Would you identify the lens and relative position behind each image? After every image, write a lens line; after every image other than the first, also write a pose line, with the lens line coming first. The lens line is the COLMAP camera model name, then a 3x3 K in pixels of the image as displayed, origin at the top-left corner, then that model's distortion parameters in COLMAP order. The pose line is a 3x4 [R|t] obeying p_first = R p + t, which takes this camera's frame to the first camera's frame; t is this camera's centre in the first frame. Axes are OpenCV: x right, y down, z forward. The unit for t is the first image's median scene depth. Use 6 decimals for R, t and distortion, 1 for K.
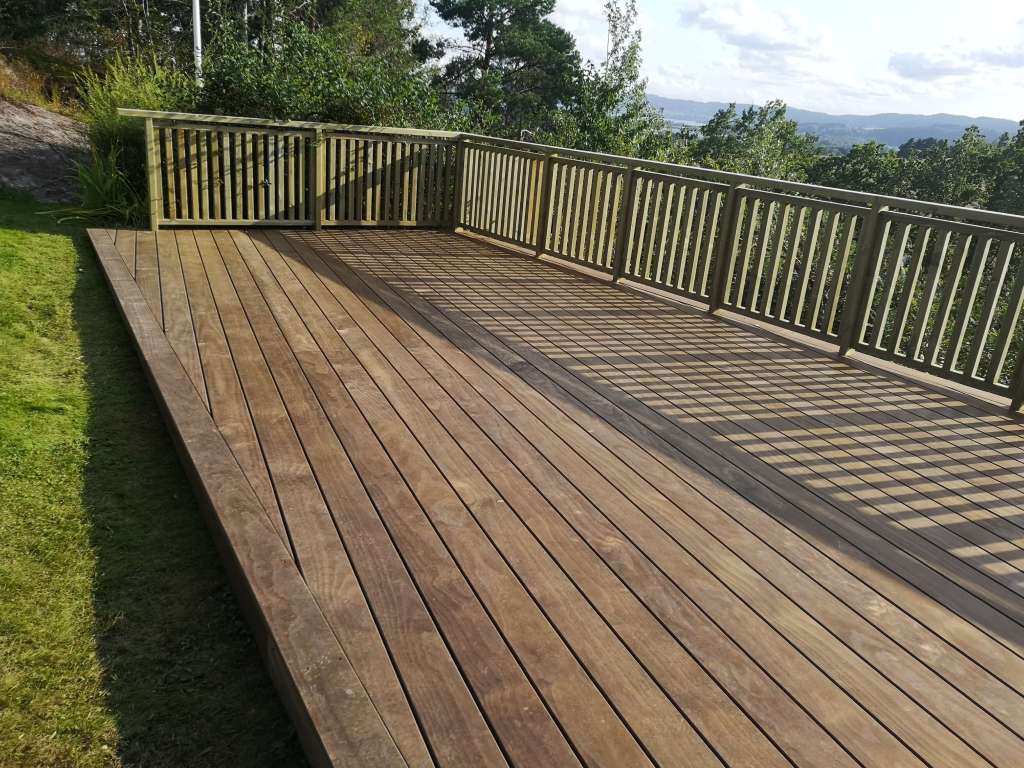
lens RADIAL K [[804.5, 0, 515.8], [0, 804.5, 389.1], [0, 0, 1]] dist [0.038472, -0.026736]
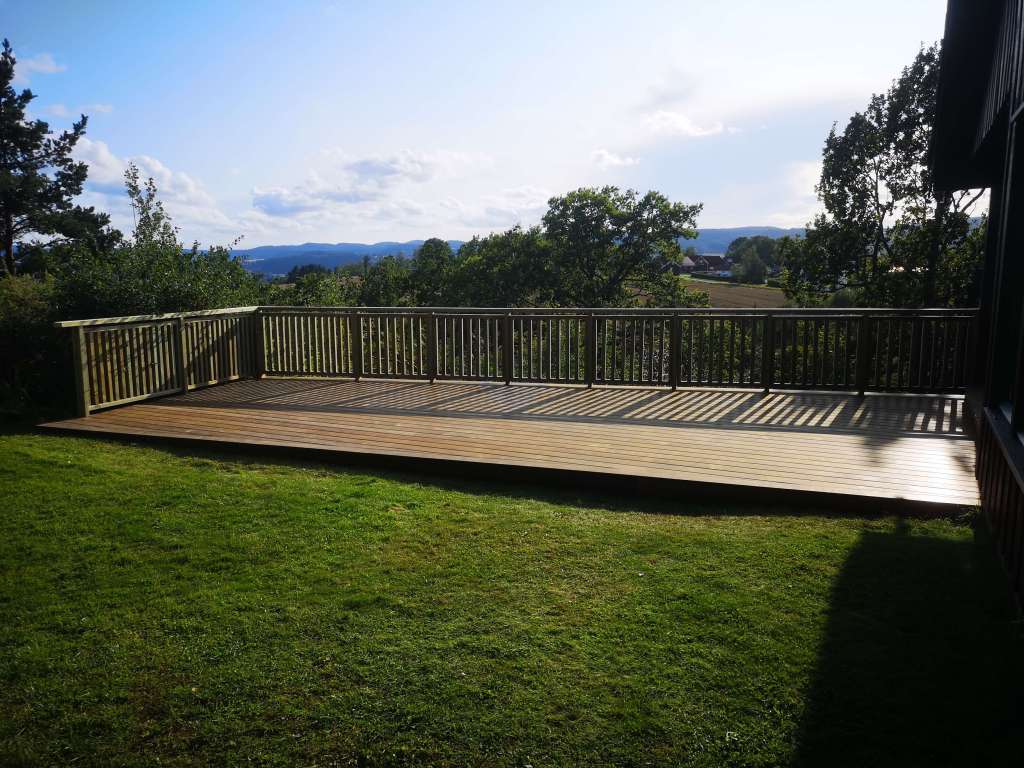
lens RADIAL K [[804.5, 0, 504.7], [0, 804.5, 386.7], [0, 0, 1]] dist [0.038472, -0.026736]
pose [[0.763302, -0.188245, 0.618008, -0.667369], [0.284933, 0.956634, -0.060531, 0.009655], [-0.579813, 0.222295, 0.783838, -0.286159]]
